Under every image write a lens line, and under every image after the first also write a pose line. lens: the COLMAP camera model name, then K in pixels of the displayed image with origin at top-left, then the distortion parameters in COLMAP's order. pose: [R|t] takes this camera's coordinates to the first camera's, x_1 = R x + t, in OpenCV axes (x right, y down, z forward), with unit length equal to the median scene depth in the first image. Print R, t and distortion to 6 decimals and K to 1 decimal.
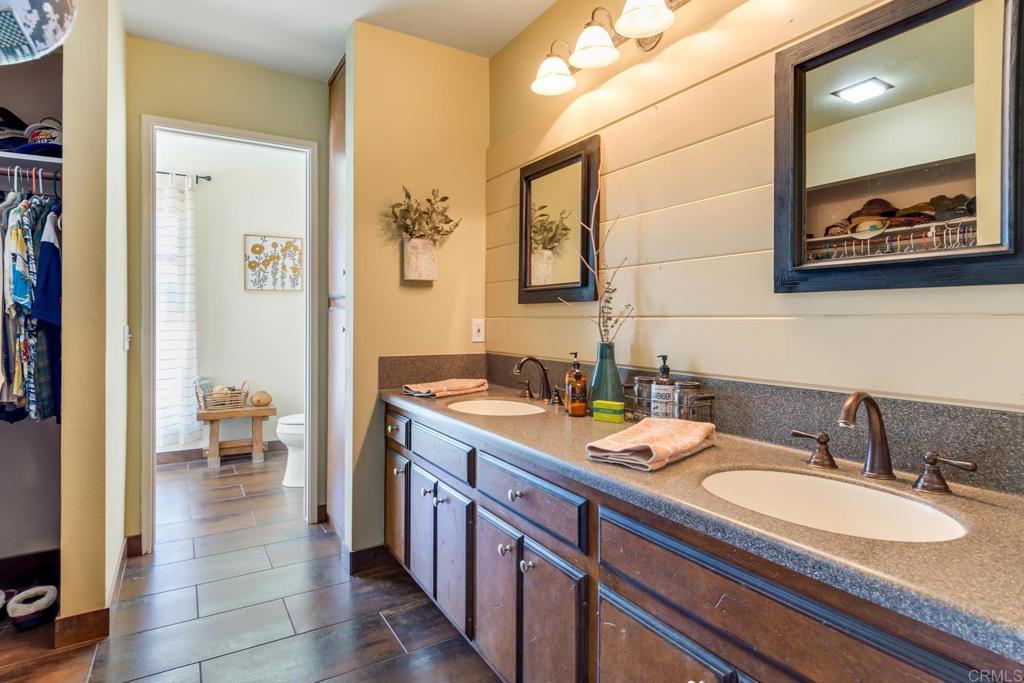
lens RADIAL K [[536.6, 0, 503.8], [0, 536.6, 317.4], [0, 0, 1]] dist [0.007543, -0.011023]
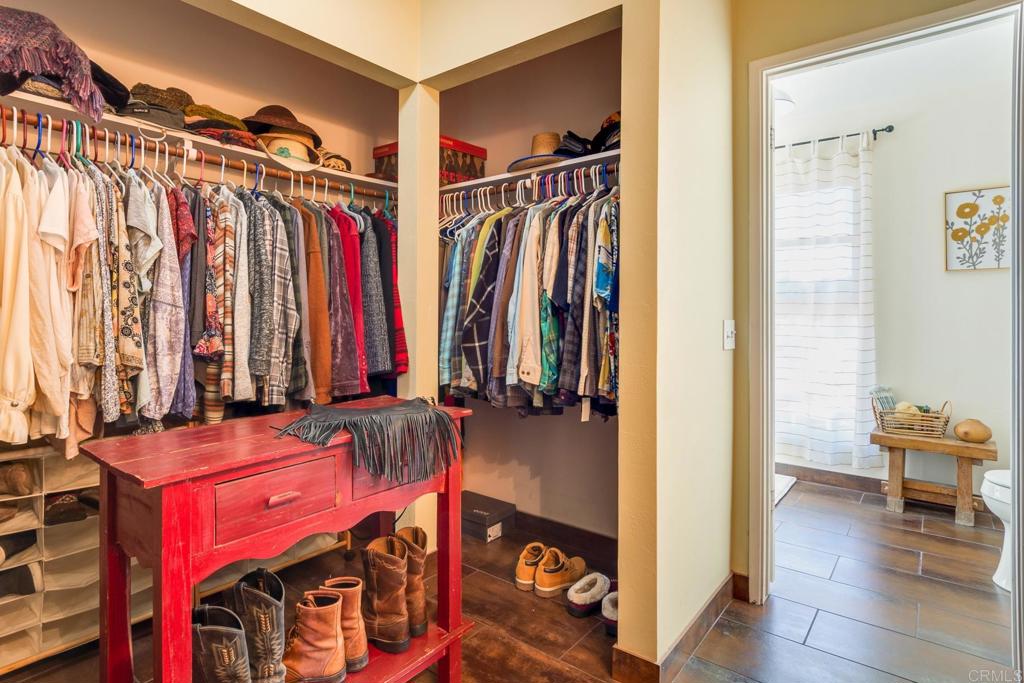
lens RADIAL K [[536.6, 0, 501.9], [0, 536.6, 305.7], [0, 0, 1]] dist [0.007543, -0.011023]
pose [[0.340307, -0.008498, -0.940276, -0.020229], [0.000433, 0.999960, -0.008881, -0.000110], [0.940314, 0.002615, 0.340297, 0.223352]]
